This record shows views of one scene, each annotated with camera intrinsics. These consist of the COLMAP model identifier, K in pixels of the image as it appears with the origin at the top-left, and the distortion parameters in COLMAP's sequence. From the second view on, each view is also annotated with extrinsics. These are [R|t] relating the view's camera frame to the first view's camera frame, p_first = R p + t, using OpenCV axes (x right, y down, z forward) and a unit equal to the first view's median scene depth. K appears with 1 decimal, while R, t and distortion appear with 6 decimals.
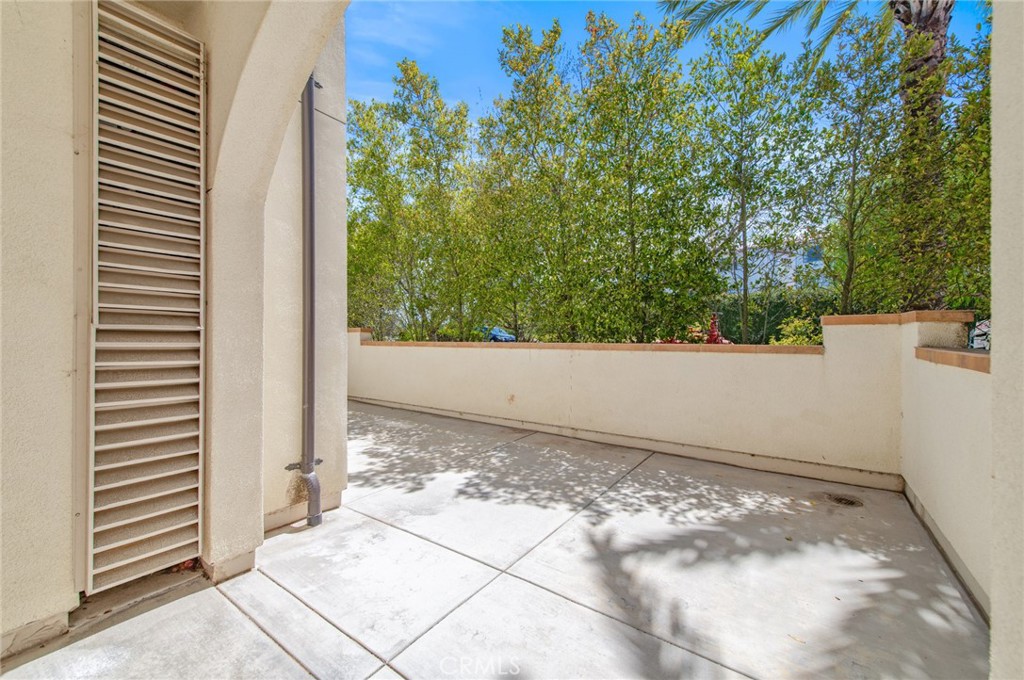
lens RADIAL K [[400.5, 0, 513.7], [0, 400.5, 338.6], [0, 0, 1]] dist [0.016189, -0.004231]
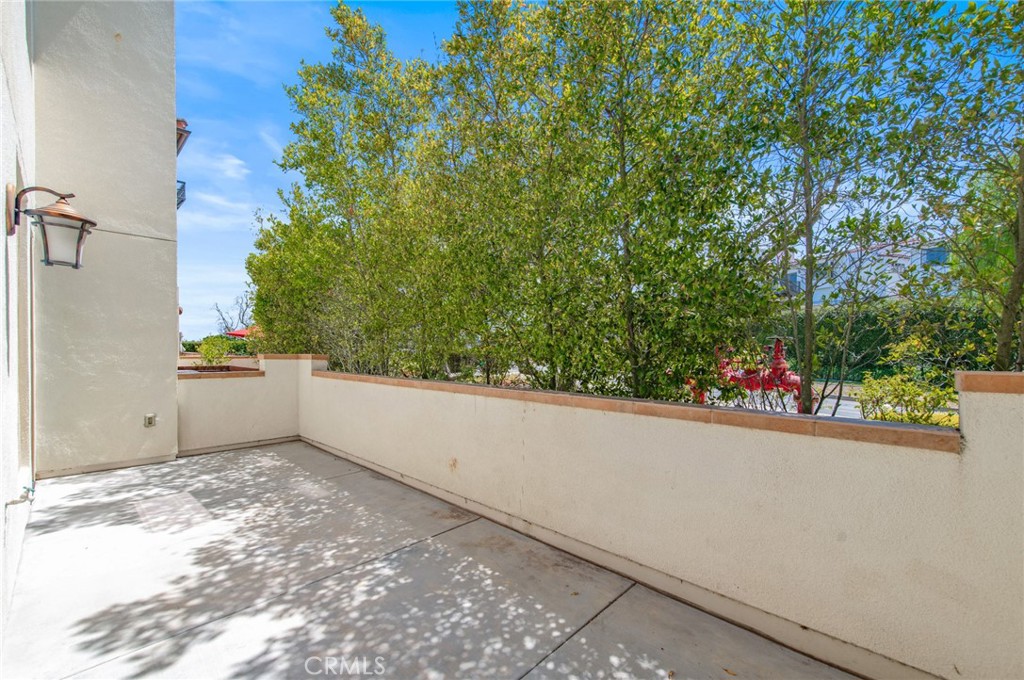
lens RADIAL K [[417.2, 0, 525.0], [0, 417.2, 358.1], [0, 0, 1]] dist [0.007699, -0.000068]
pose [[0.991605, 0.011290, -0.128812, 0.283185], [-0.009661, 0.999865, 0.013267, -0.062895], [0.128944, -0.011911, 0.991580, 0.392366]]
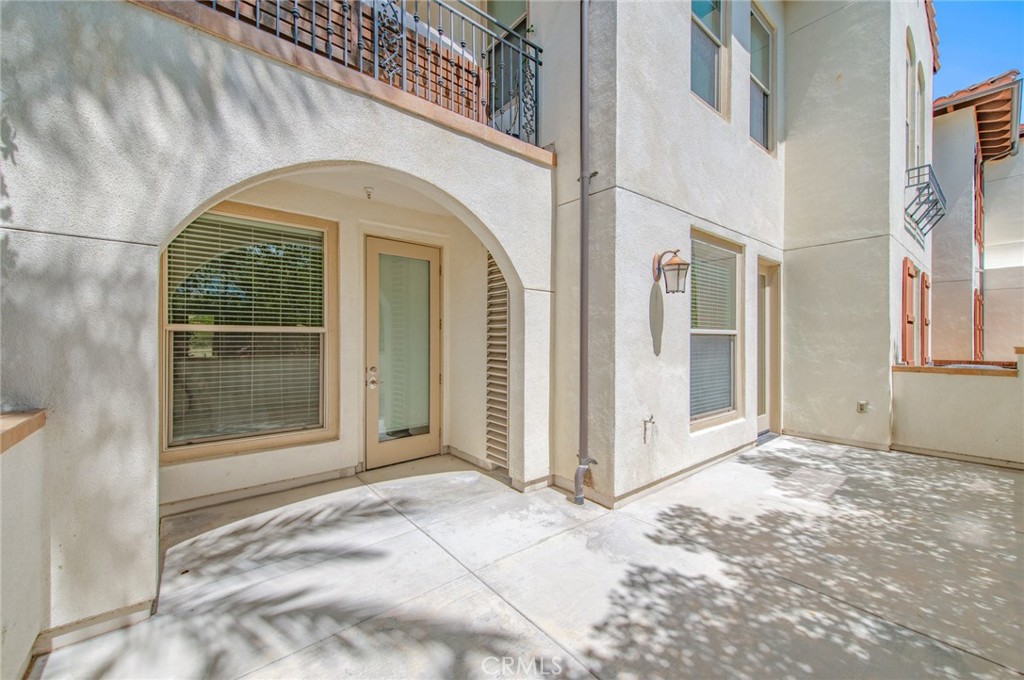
lens RADIAL K [[400.5, 0, 513.7], [0, 400.5, 338.6], [0, 0, 1]] dist [0.016189, -0.004231]
pose [[-0.270266, -0.003232, -0.962780, 0.582379], [-0.005659, 0.999982, -0.001768, -0.062051], [0.962769, 0.004970, -0.270280, 0.763750]]
